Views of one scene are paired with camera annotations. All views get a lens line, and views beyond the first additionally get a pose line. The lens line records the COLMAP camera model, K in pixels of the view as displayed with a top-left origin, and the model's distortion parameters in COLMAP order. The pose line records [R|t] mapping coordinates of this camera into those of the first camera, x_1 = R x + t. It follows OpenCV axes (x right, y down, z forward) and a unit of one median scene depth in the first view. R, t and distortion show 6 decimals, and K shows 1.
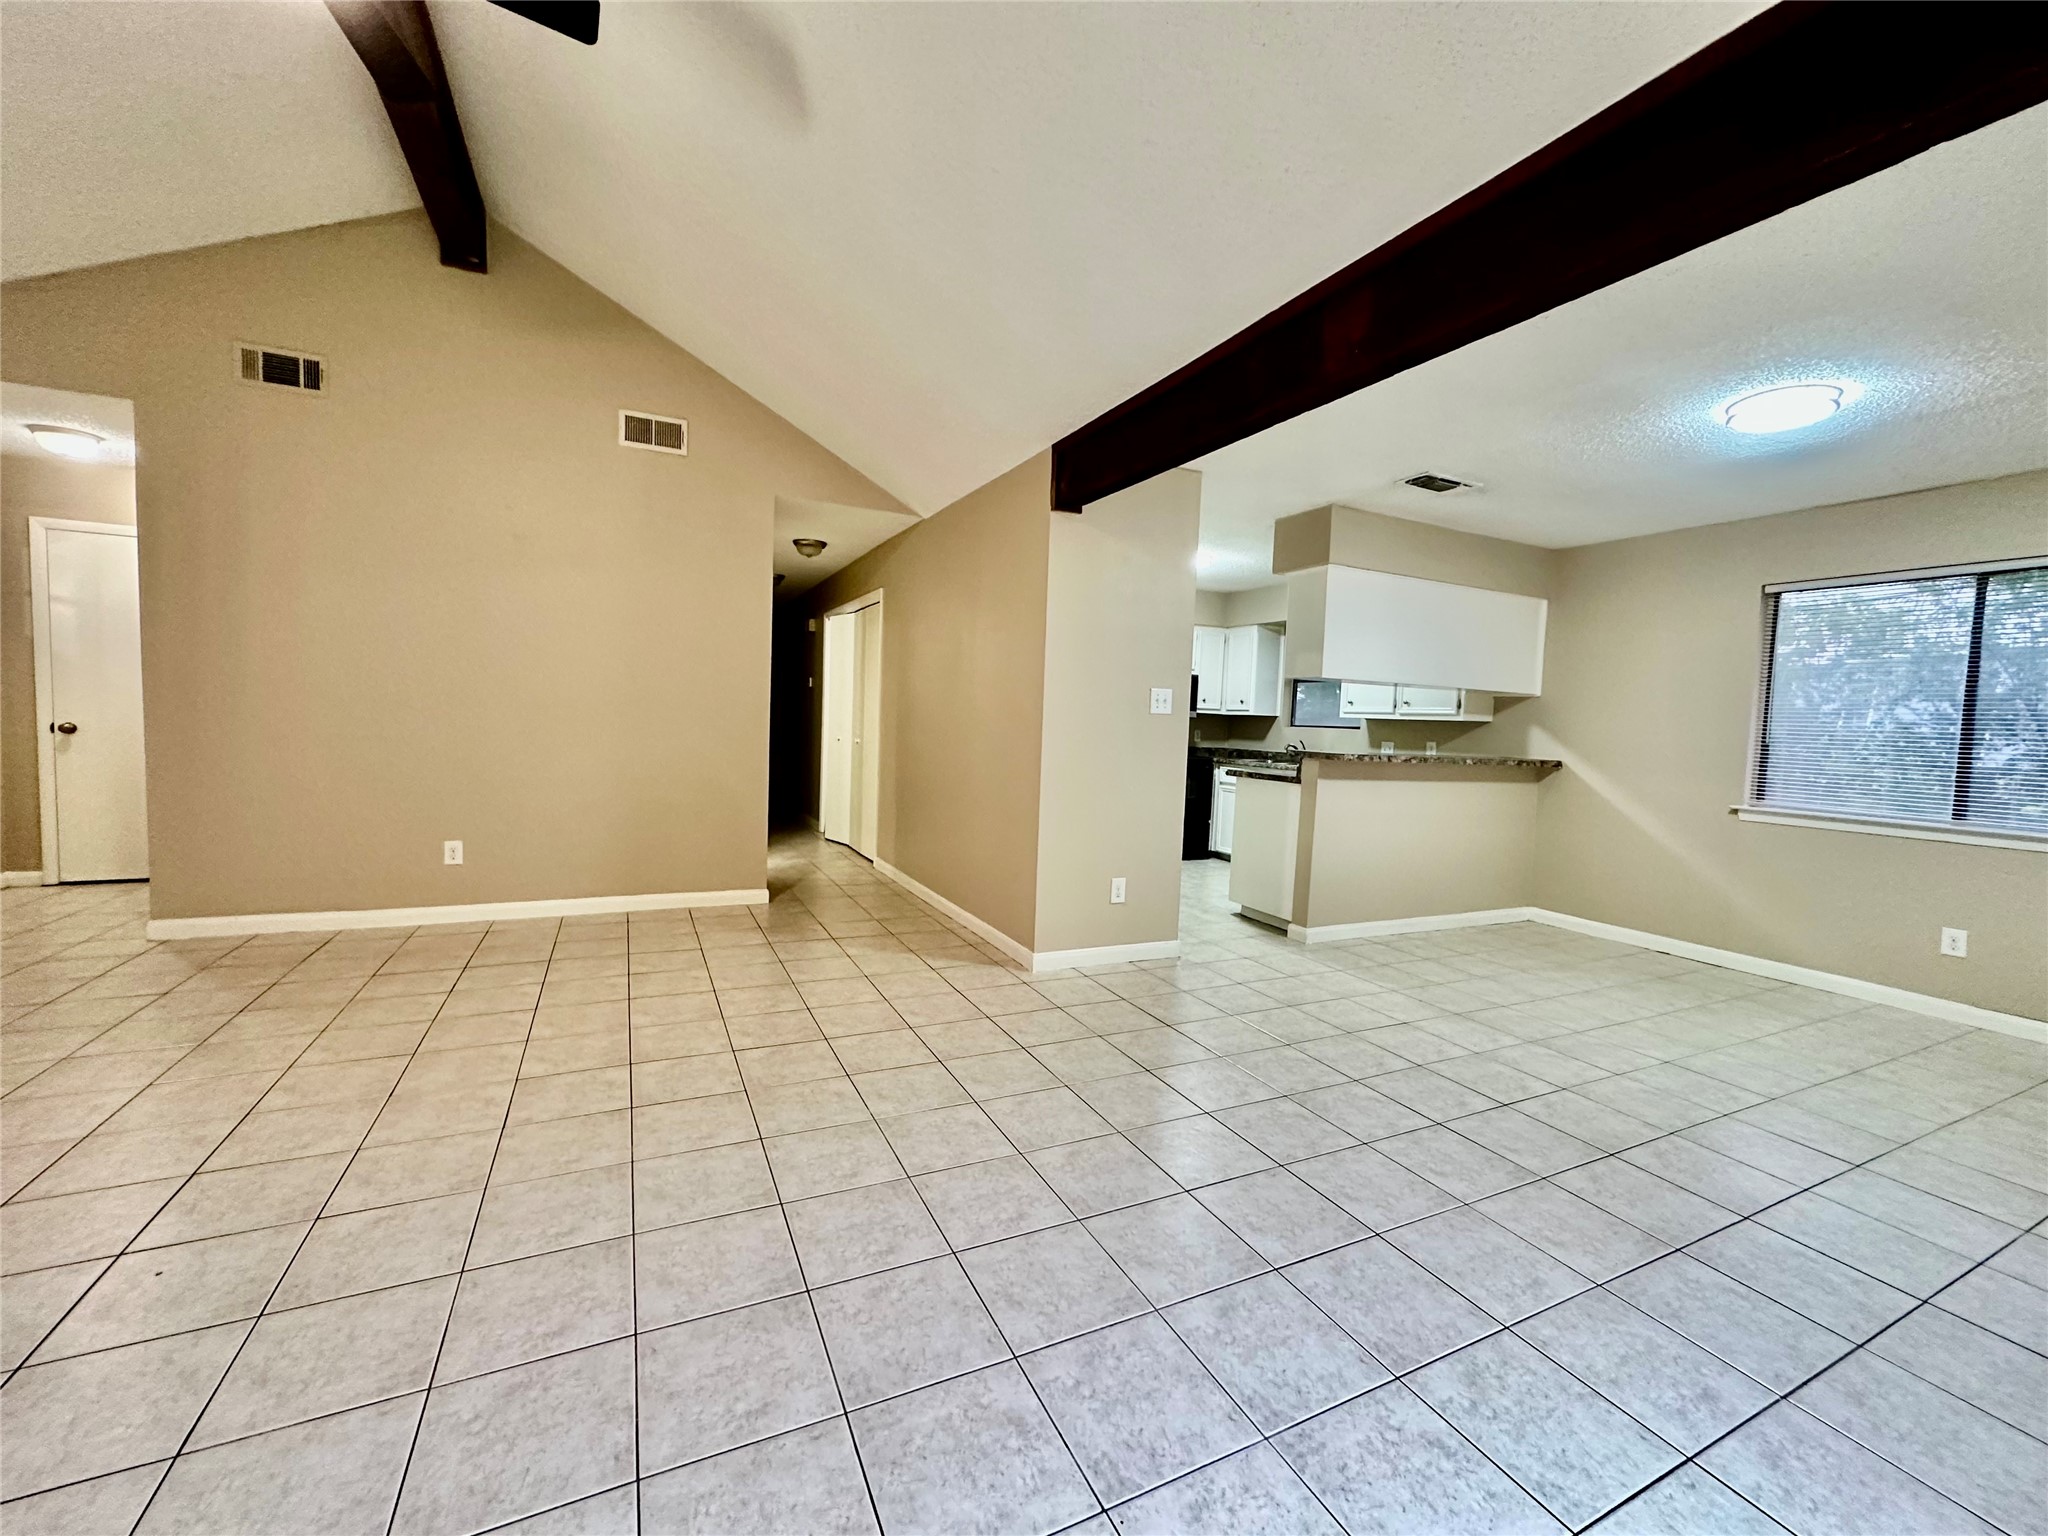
lens RADIAL K [[815.0, 0, 1024.0], [0, 815.0, 768.0], [0, 0, 1]] dist [-0.002724, -0.000261]
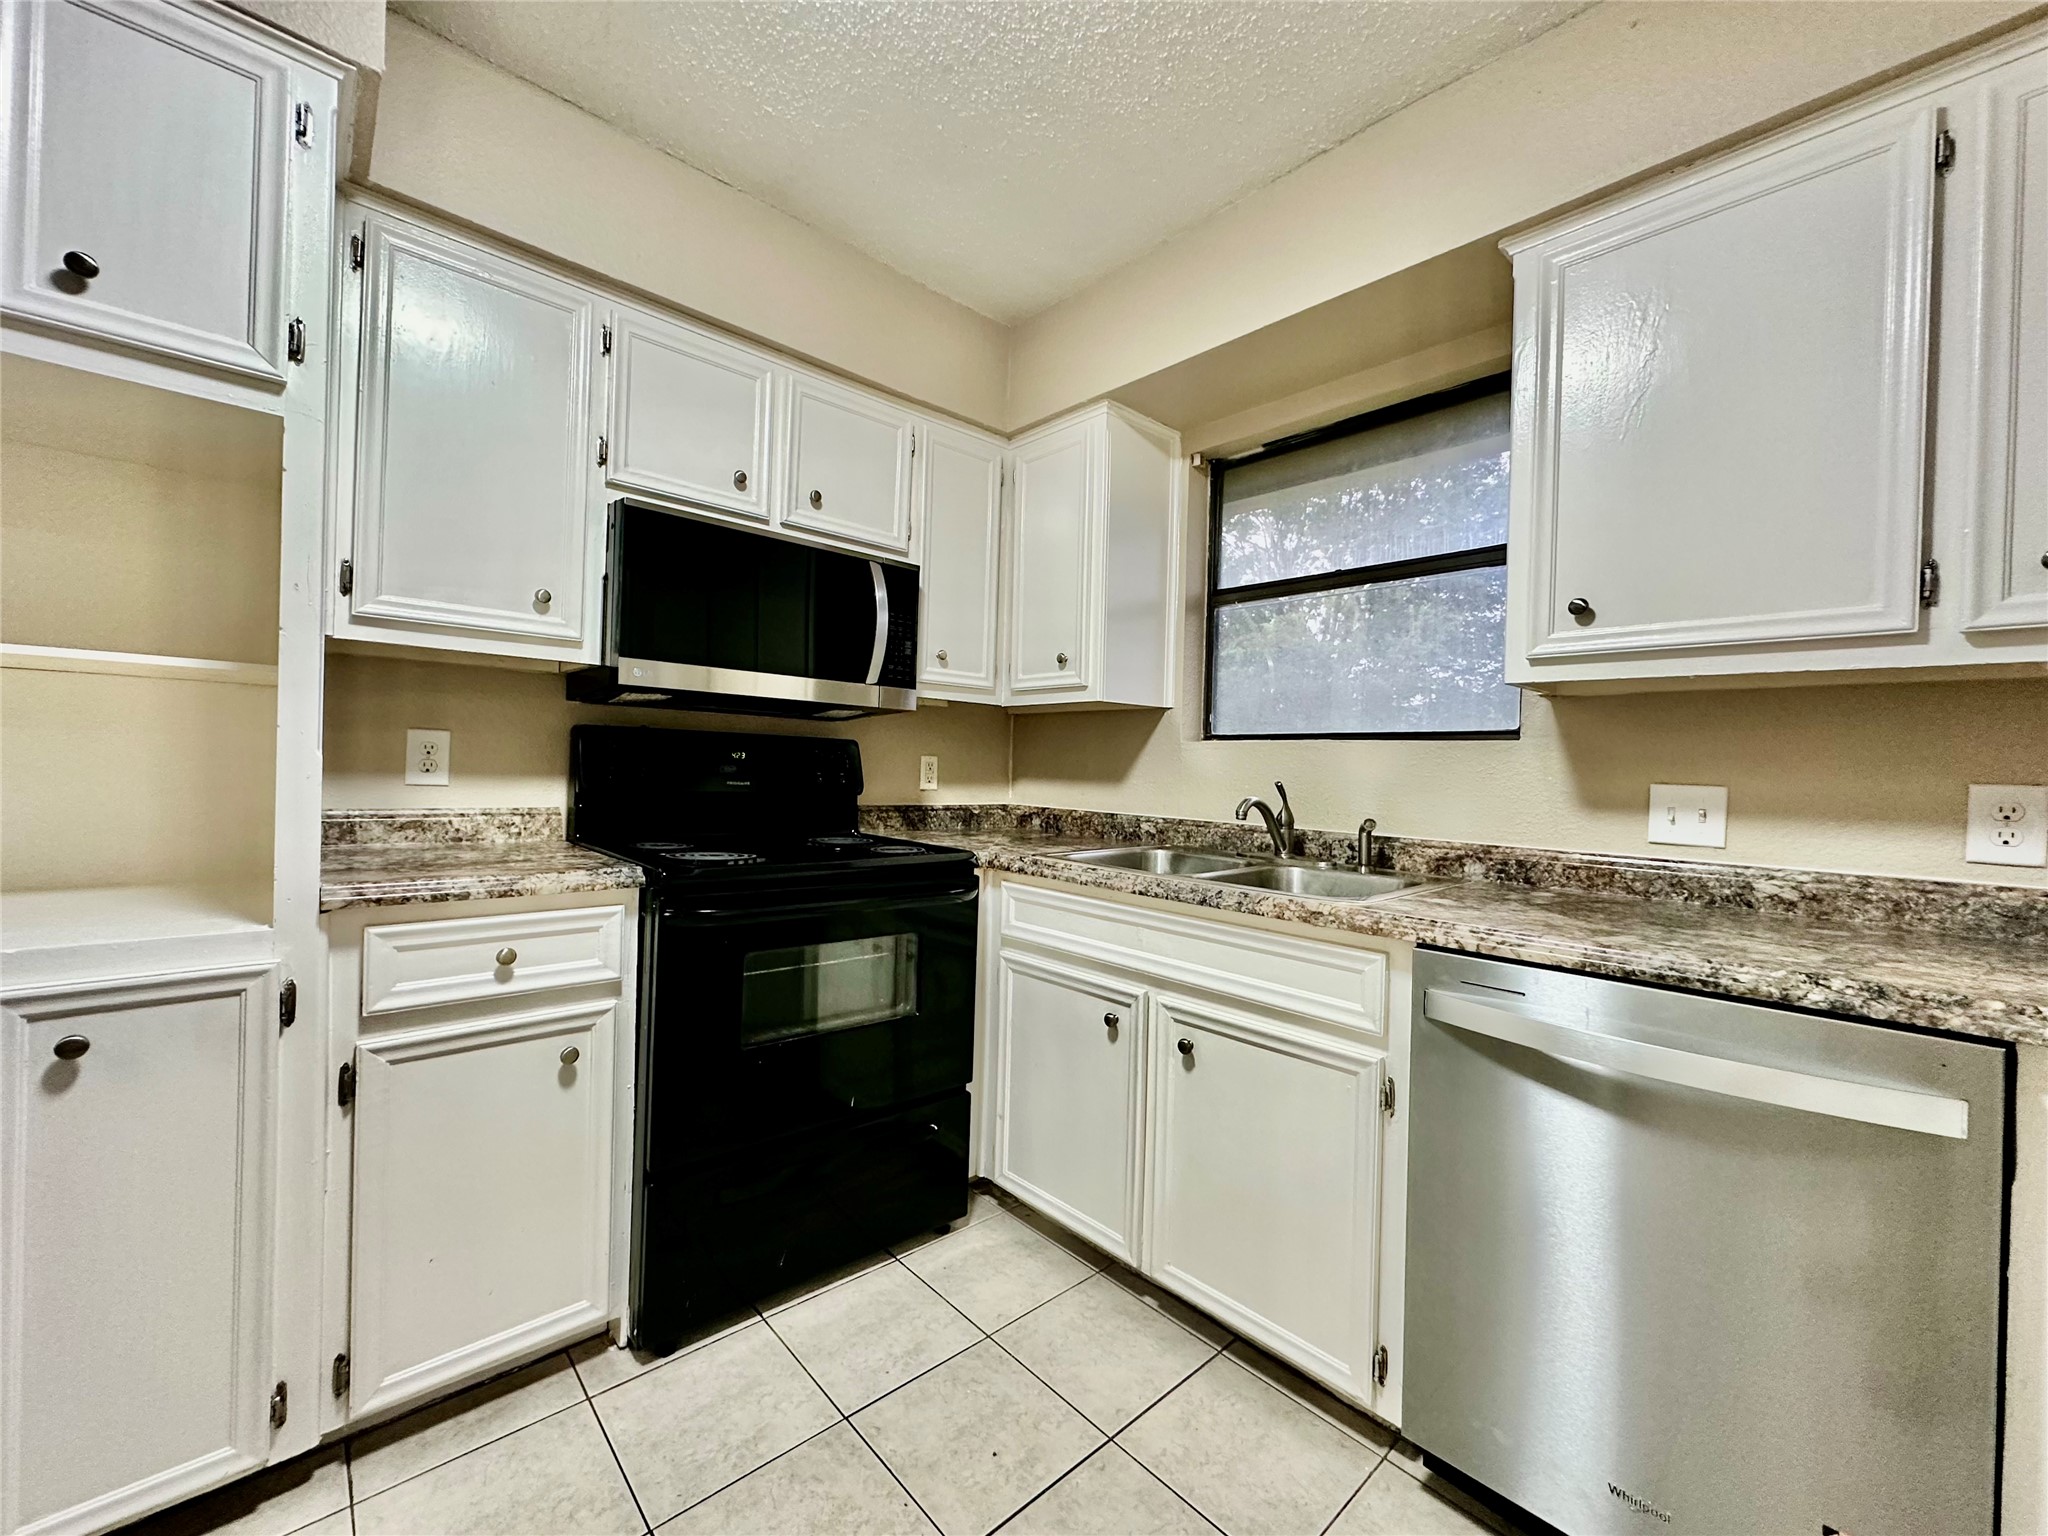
lens RADIAL K [[815.0, 0, 1024.0], [0, 815.0, 768.0], [0, 0, 1]] dist [-0.002724, -0.000261]
pose [[0.977883, -0.003652, 0.209121, 0.186279], [0.012116, 0.999158, -0.039208, -0.027294], [-0.208802, 0.040875, 0.977103, 0.685559]]
